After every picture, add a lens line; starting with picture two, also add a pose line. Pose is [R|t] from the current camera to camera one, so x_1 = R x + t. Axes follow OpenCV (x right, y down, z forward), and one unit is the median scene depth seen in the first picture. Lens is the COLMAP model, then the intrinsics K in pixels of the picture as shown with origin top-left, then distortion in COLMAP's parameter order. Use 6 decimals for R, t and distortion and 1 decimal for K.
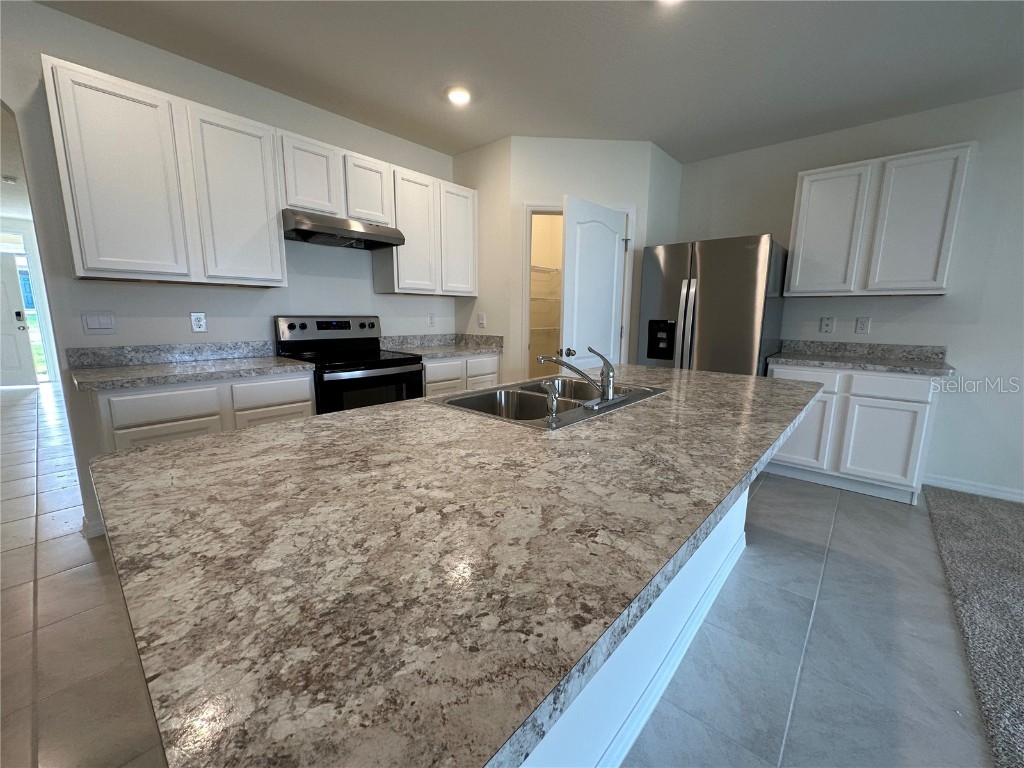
lens RADIAL K [[409.2, 0, 513.3], [0, 409.2, 383.5], [0, 0, 1]] dist [-0.001627, -0.000124]
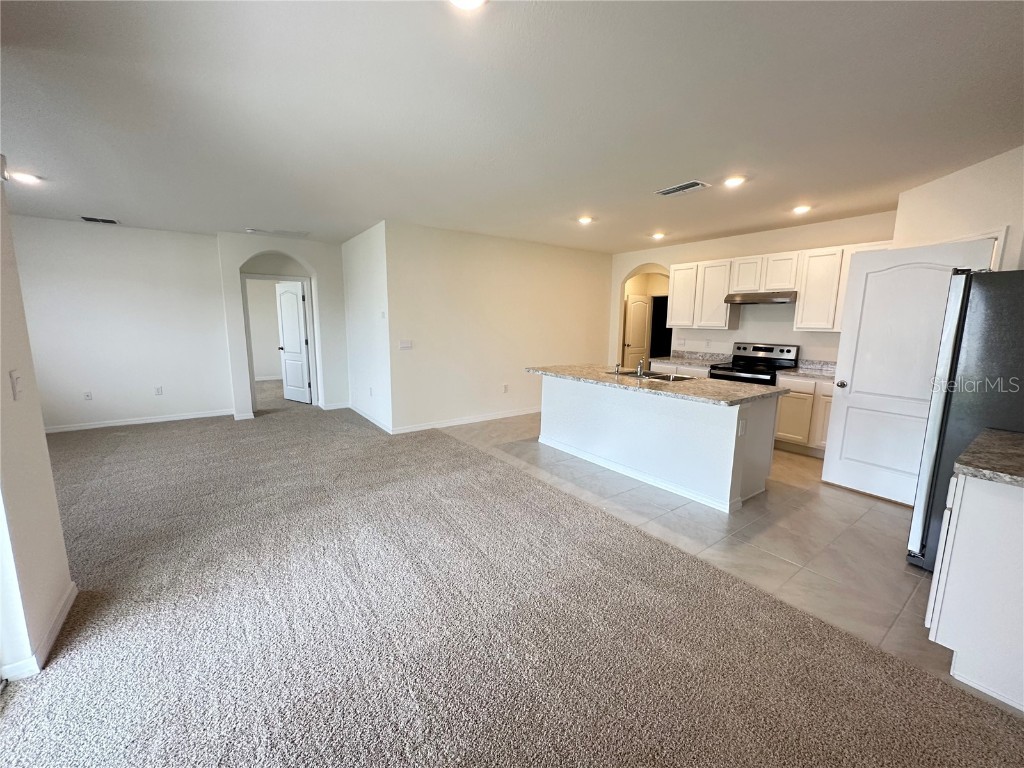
lens RADIAL K [[409.2, 0, 514.2], [0, 409.2, 385.6], [0, 0, 1]] dist [-0.001627, -0.000124]
pose [[-0.228389, 0.137909, -0.963753, 1.639804], [-0.169263, 0.969216, 0.178802, -0.132071], [0.958743, 0.203964, -0.198015, 0.374107]]
